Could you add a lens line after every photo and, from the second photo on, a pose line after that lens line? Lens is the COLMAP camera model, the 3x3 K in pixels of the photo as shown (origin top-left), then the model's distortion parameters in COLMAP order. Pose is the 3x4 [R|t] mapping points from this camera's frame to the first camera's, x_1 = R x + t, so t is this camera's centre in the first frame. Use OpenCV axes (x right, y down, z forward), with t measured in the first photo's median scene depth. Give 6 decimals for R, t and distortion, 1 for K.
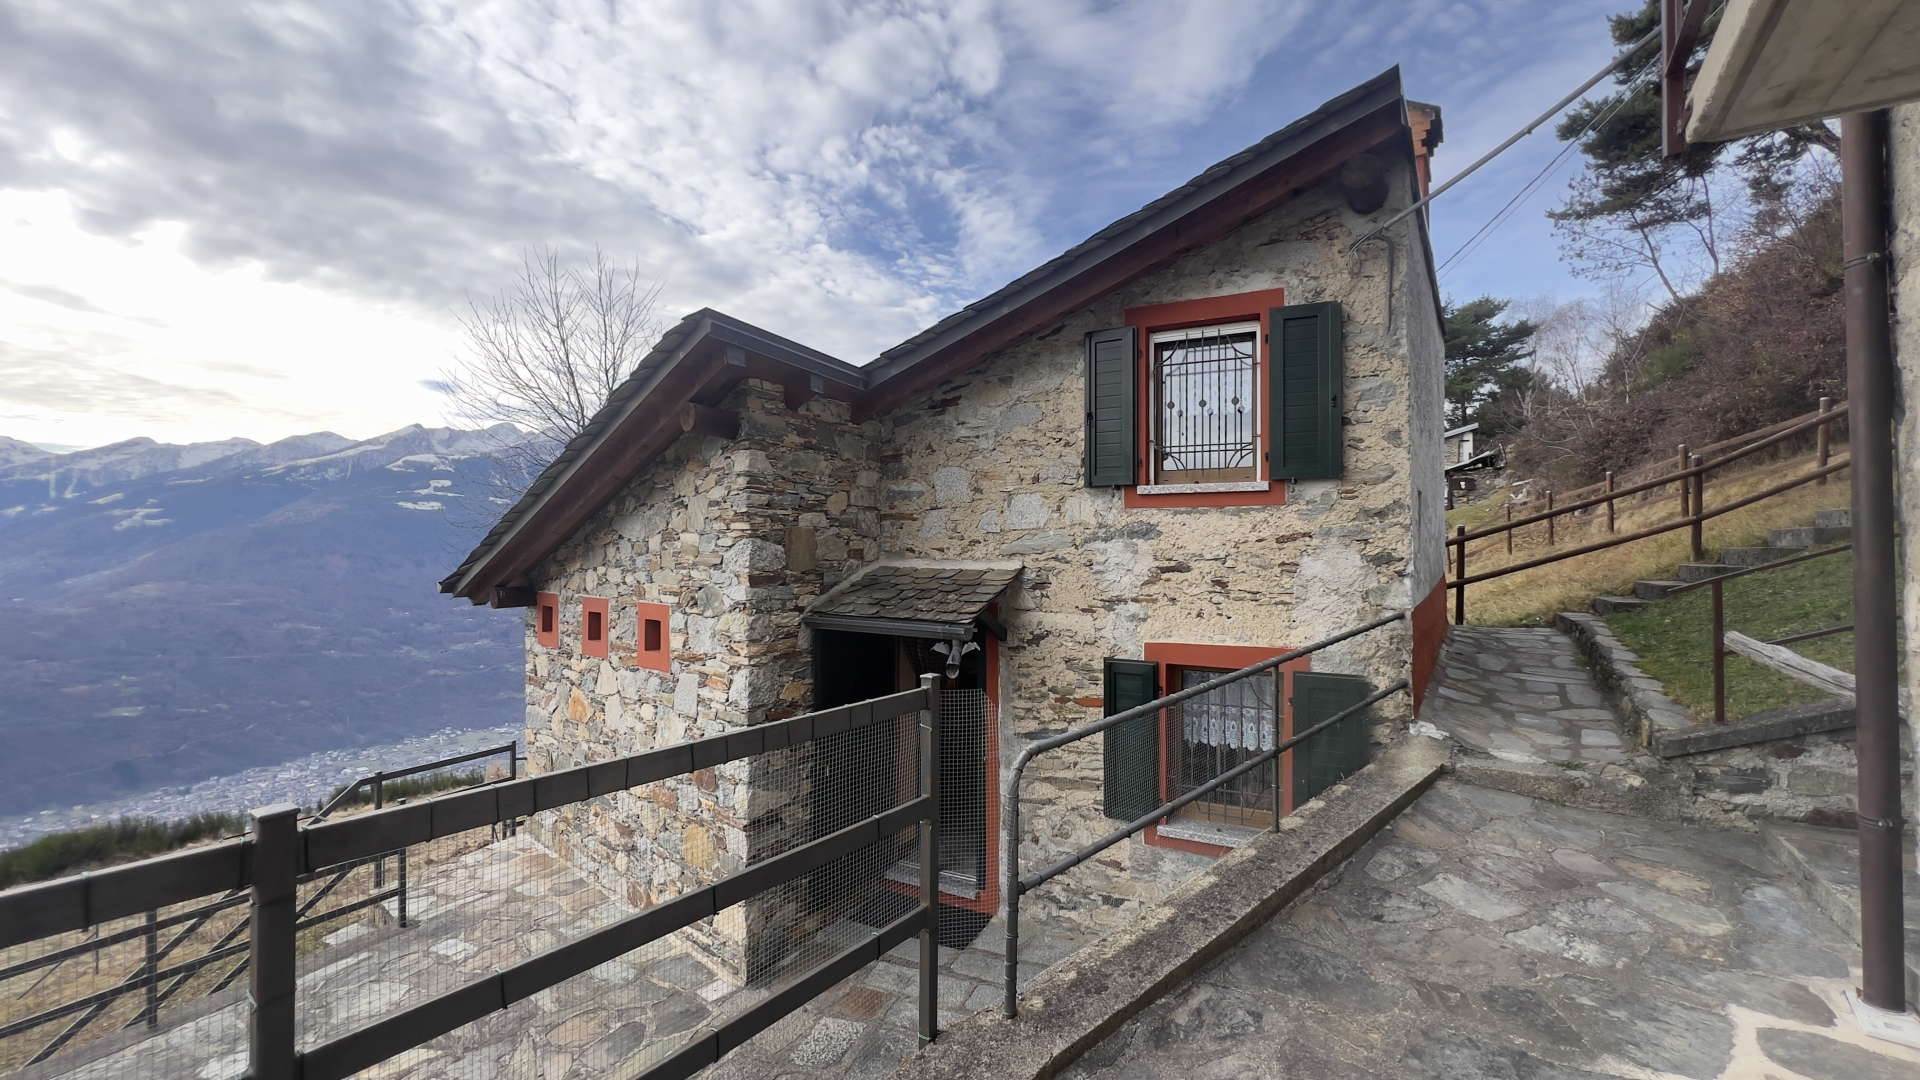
lens RADIAL K [[763.8, 0, 963.1], [0, 763.8, 545.7], [0, 0, 1]] dist [-0.000822, 0.000328]
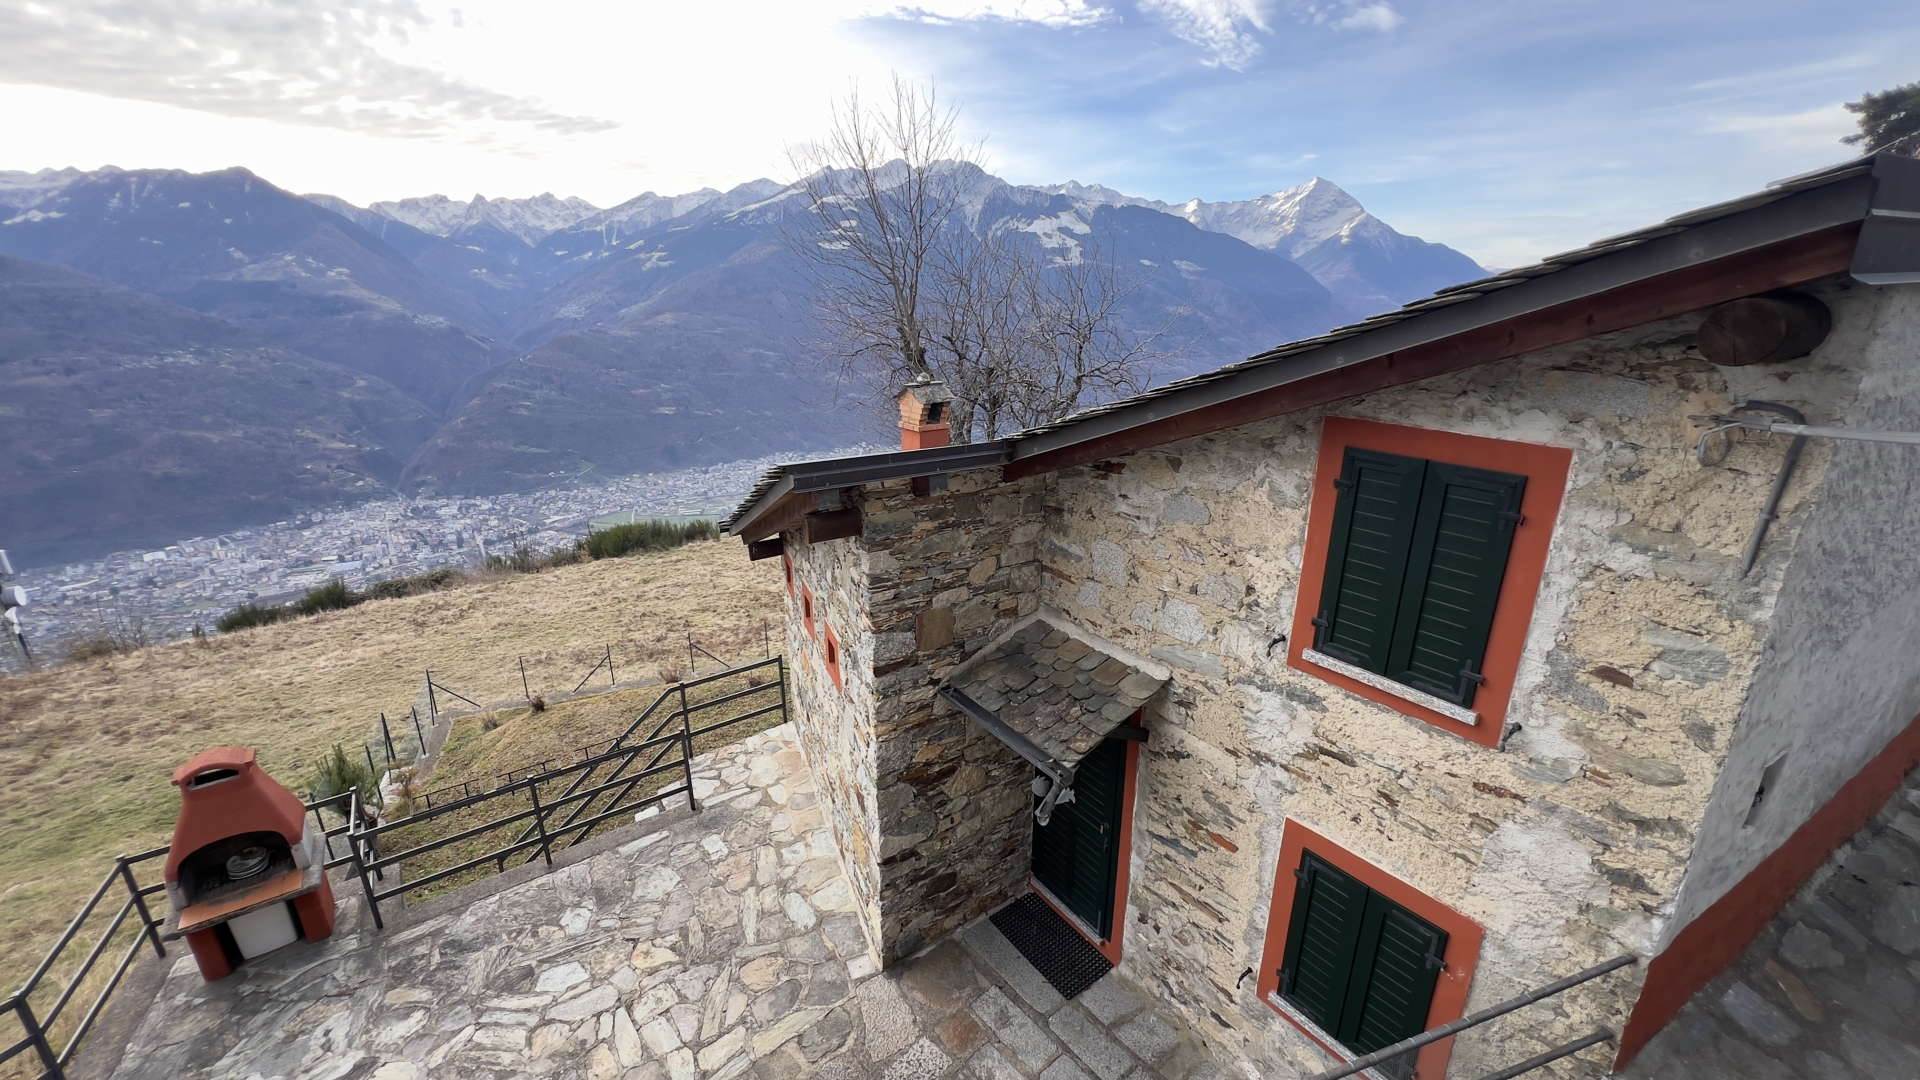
lens RADIAL K [[763.8, 0, 966.5], [0, 763.8, 544.7], [0, 0, 1]] dist [-0.000822, 0.000328]
pose [[0.896216, 0.145262, -0.419160, 0.215645], [-0.000939, 0.945488, 0.325655, -0.405647], [0.443616, -0.291464, 0.847498, 0.198969]]
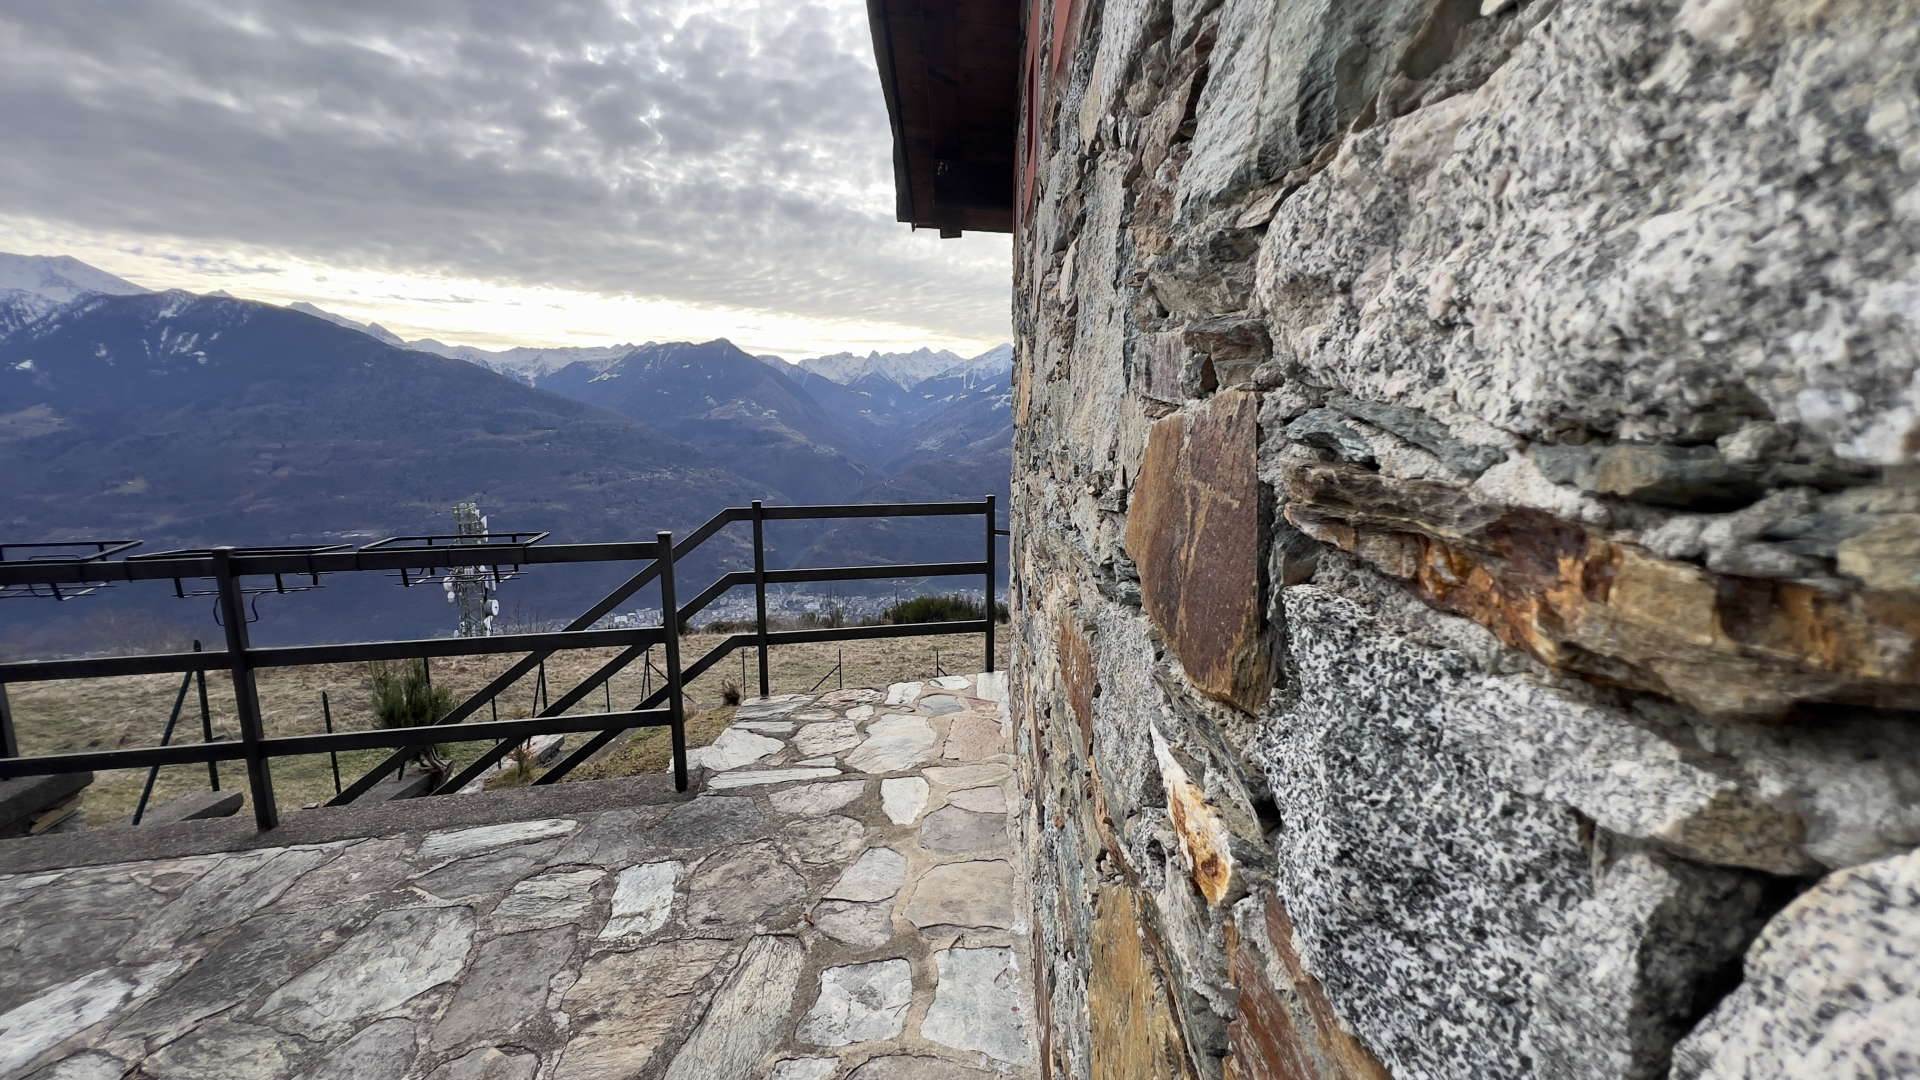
lens RADIAL K [[763.8, 0, 962.9], [0, 763.8, 548.6], [0, 0, 1]] dist [-0.000822, 0.000328]
pose [[0.638585, 0.122666, -0.759712, -0.268528], [0.004379, 0.986619, 0.162984, 0.273141], [0.769539, -0.107406, 0.629503, 0.865802]]
